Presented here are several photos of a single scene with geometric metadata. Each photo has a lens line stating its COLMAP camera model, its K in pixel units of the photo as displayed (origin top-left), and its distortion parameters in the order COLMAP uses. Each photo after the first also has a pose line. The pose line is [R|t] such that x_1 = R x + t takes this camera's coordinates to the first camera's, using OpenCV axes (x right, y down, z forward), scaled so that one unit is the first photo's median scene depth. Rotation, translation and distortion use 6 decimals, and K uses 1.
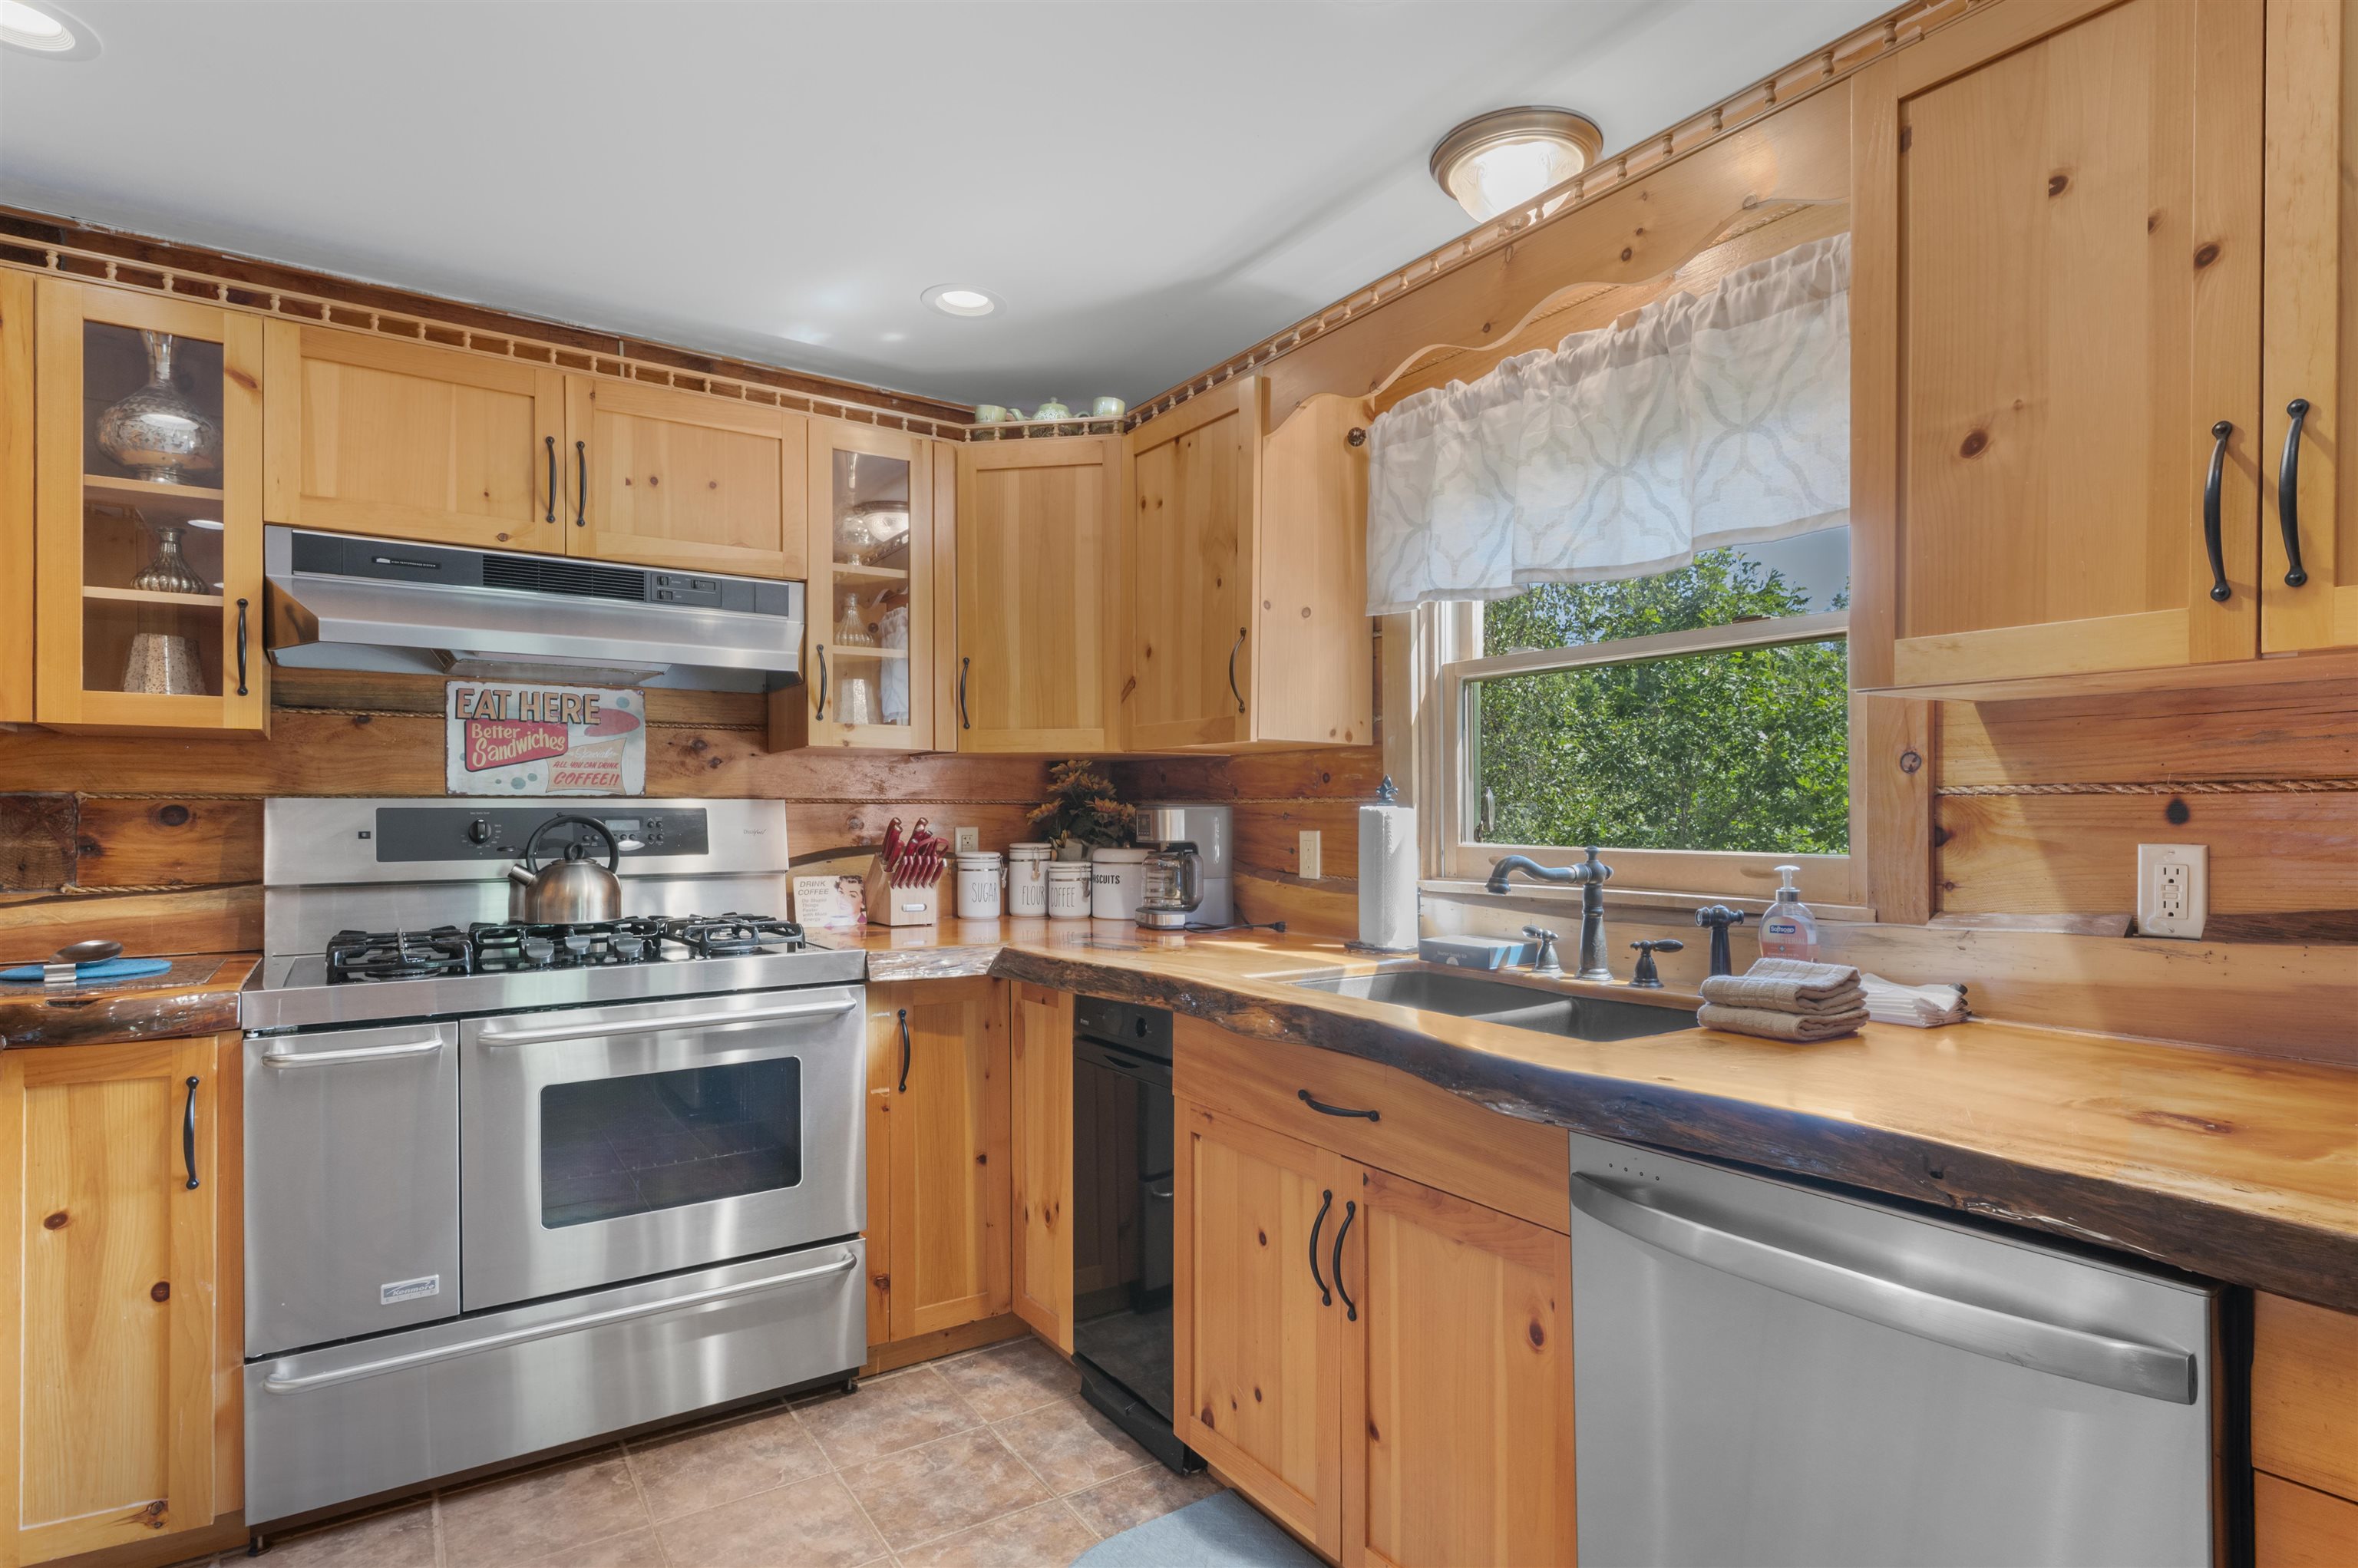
lens RADIAL K [[1201.1, 0, 1180.0], [0, 1201.1, 821.1], [0, 0, 1]] dist [-0.001480, 0.000178]
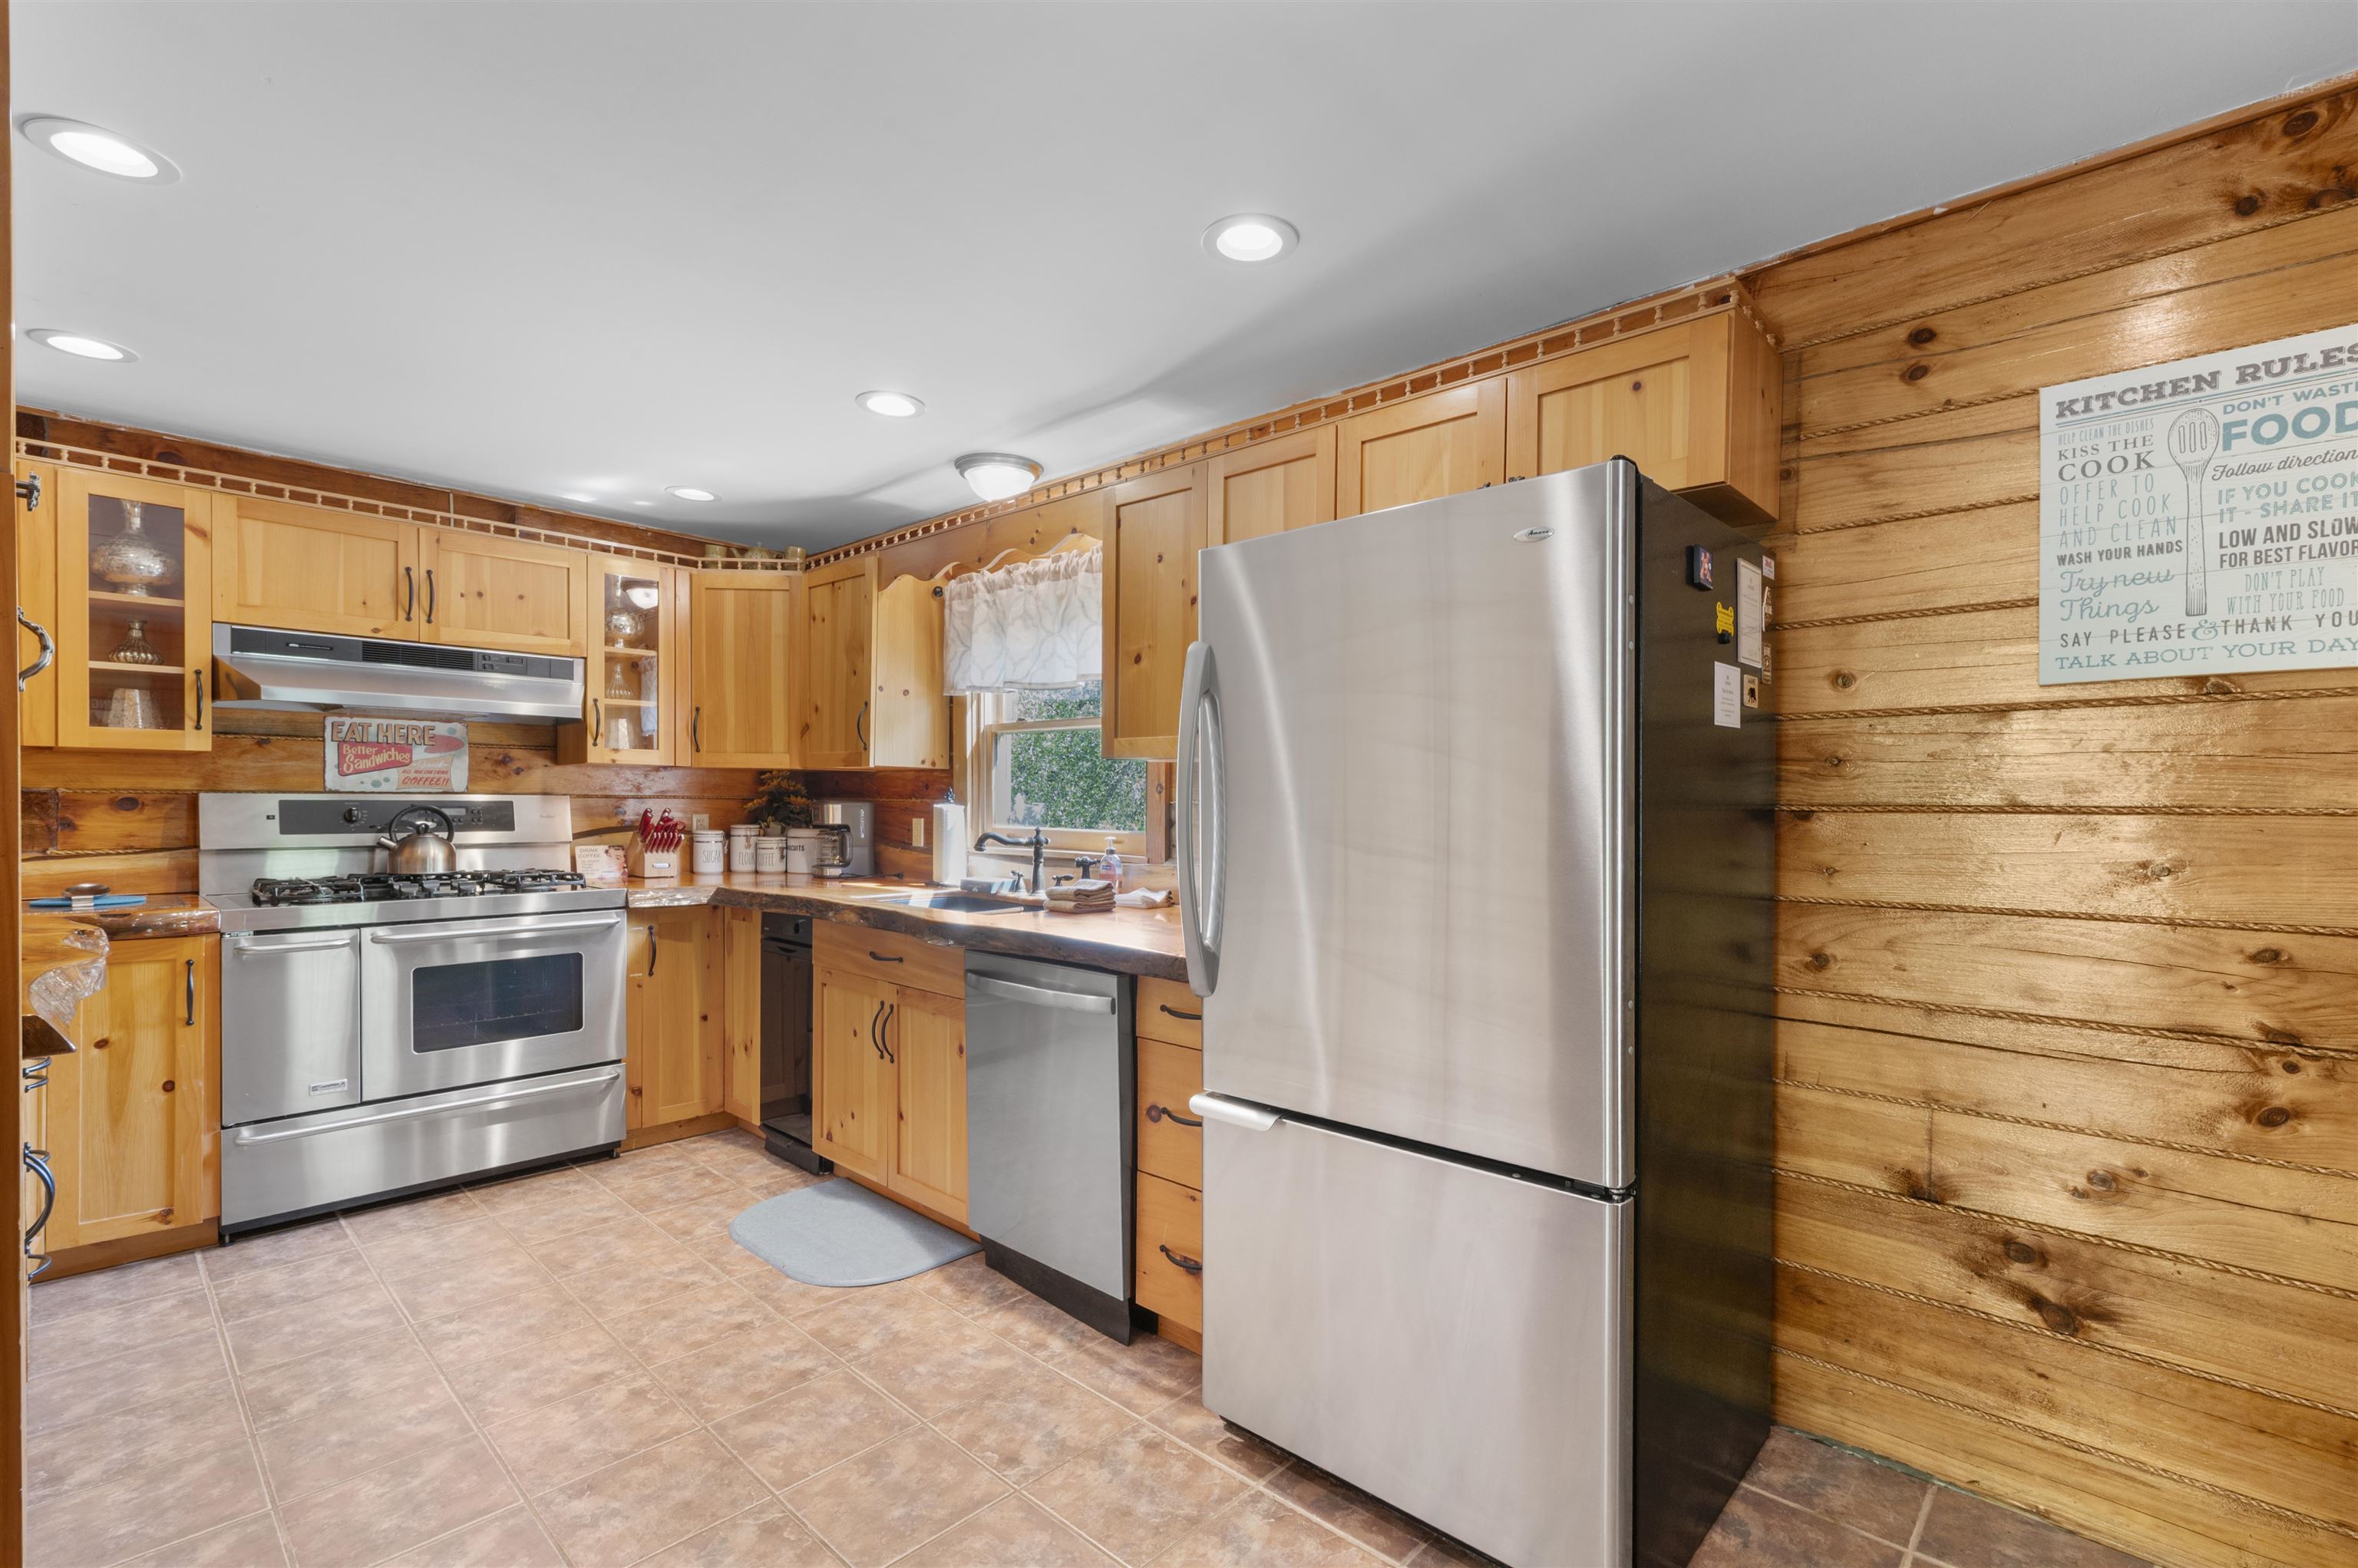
lens RADIAL K [[1062.6, 0, 1199.7], [0, 1062.6, 818.8], [0, 0, 1]] dist [0.001846, 0.000123]
pose [[0.972296, 0.006030, 0.233676, 0.163508], [-0.008628, 0.999912, 0.010097, -0.010583], [-0.233595, -0.011834, 0.972262, -0.609050]]
